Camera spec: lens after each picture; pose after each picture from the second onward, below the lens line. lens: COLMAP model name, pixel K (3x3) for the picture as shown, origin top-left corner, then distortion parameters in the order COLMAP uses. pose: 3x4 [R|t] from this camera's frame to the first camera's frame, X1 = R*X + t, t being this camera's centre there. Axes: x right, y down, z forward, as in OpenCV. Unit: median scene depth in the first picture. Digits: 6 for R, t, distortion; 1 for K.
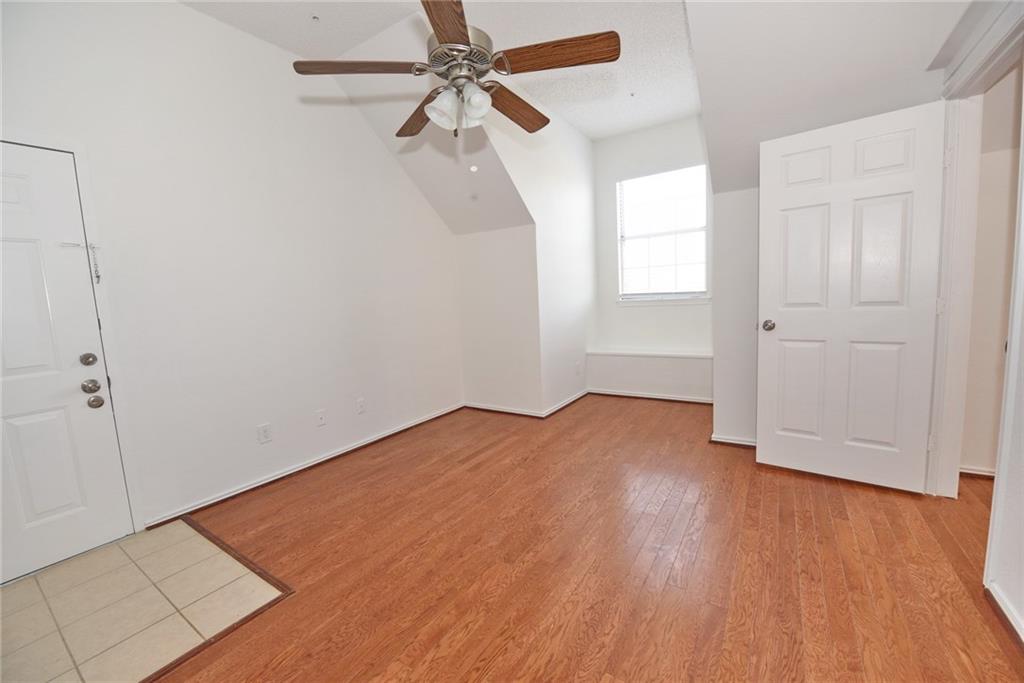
lens RADIAL K [[407.2, 0, 512.4], [0, 407.2, 340.3], [0, 0, 1]] dist [-0.017060, -0.002057]
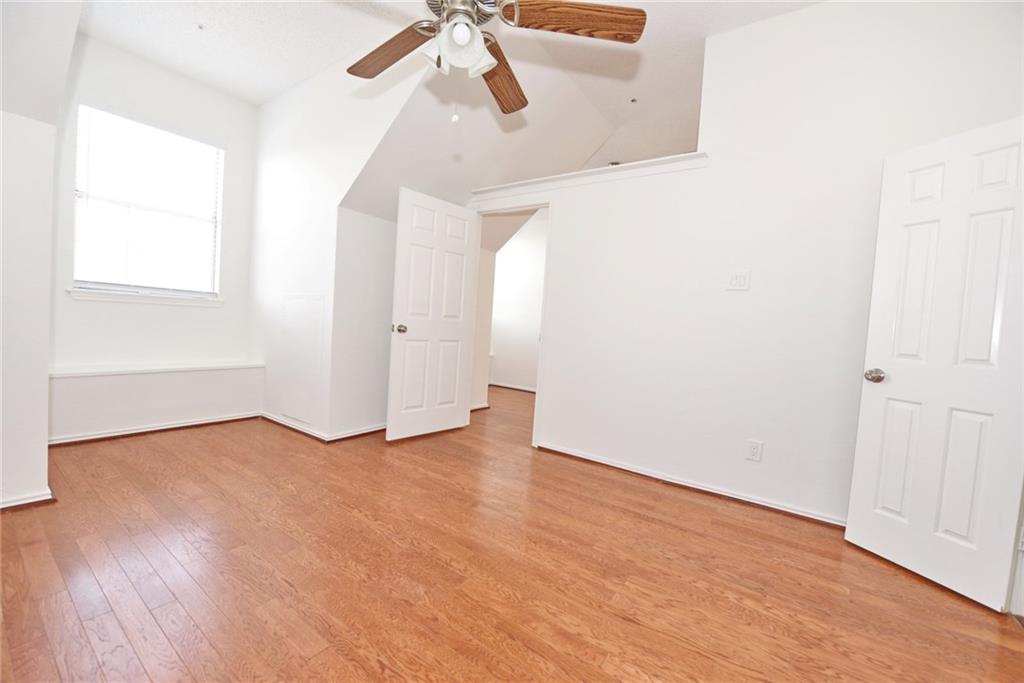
lens RADIAL K [[407.2, 0, 514.5], [0, 407.2, 339.1], [0, 0, 1]] dist [-0.017060, -0.002057]
pose [[0.022581, 0.011293, 0.999681, -0.793317], [0.042801, 0.999008, -0.012253, 0.033755], [-0.998828, 0.043064, 0.022076, 0.747689]]
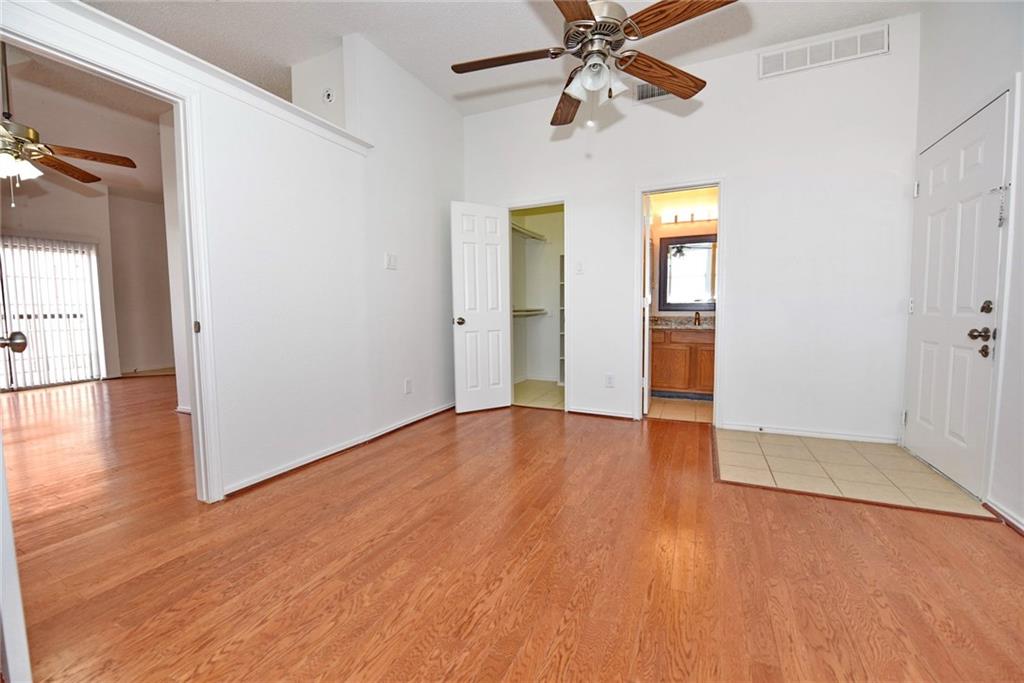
lens RADIAL K [[407.2, 0, 509.6], [0, 407.2, 340.5], [0, 0, 1]] dist [-0.017060, -0.002057]
pose [[-0.988163, 0.072628, -0.135127, 0.238749], [0.046208, 0.980838, 0.189265, -0.107509], [0.146284, 0.180781, -0.972584, 1.756148]]
